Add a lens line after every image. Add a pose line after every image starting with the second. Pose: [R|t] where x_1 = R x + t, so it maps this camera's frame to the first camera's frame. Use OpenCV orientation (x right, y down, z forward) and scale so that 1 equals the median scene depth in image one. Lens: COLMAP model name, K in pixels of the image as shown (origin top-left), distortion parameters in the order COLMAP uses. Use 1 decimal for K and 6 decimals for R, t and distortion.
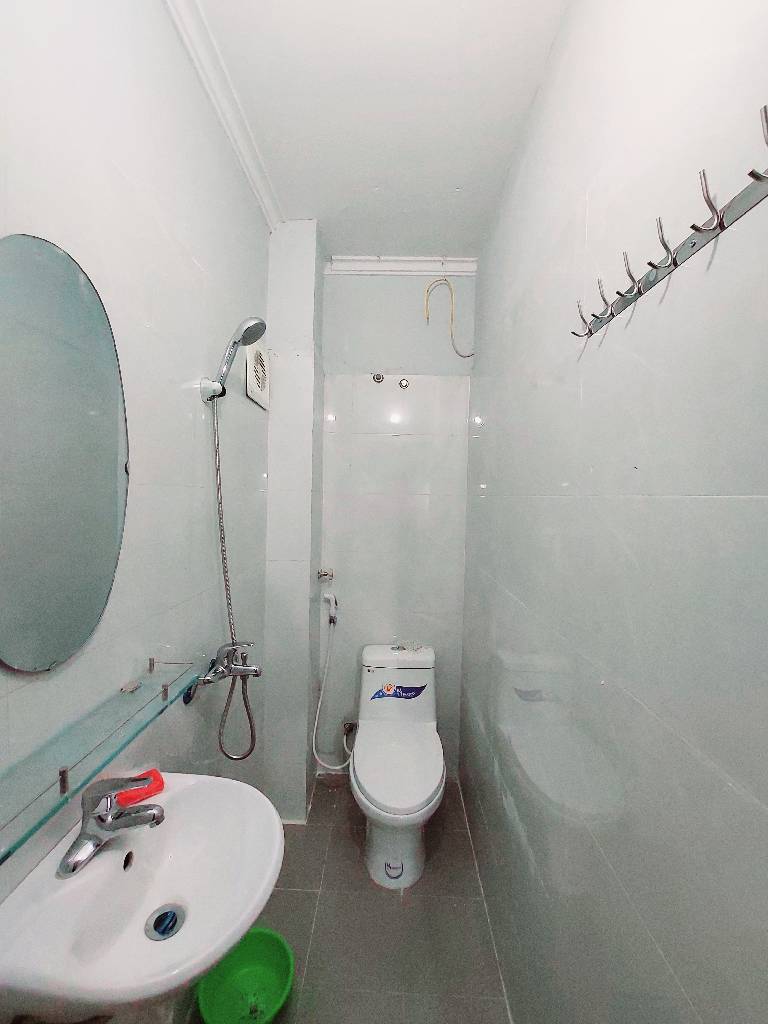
lens RADIAL K [[406.2, 0, 386.1], [0, 406.2, 506.1], [0, 0, 1]] dist [-0.016263, -0.000329]
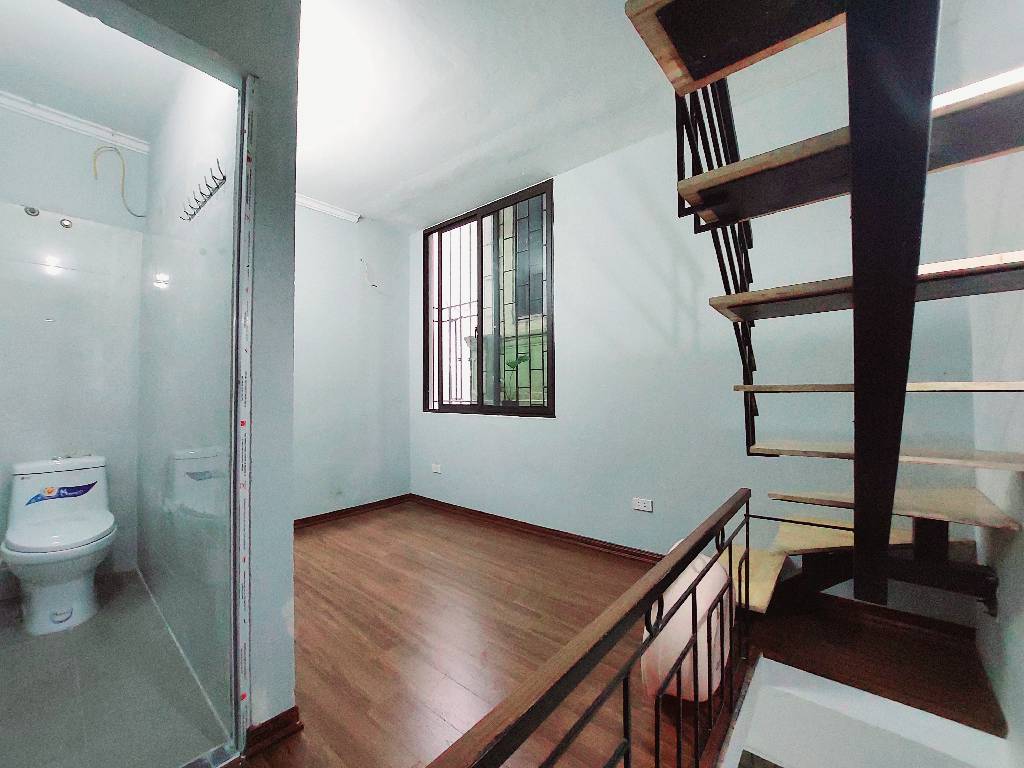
lens RADIAL K [[406.2, 0, 516.0], [0, 406.2, 389.8], [0, 0, 1]] dist [-0.016263, -0.000329]
pose [[0.633878, -0.009136, 0.773379, -0.020767], [0.021701, 0.999747, -0.005977, 0.203793], [-0.773129, 0.020572, 0.633915, -0.690419]]
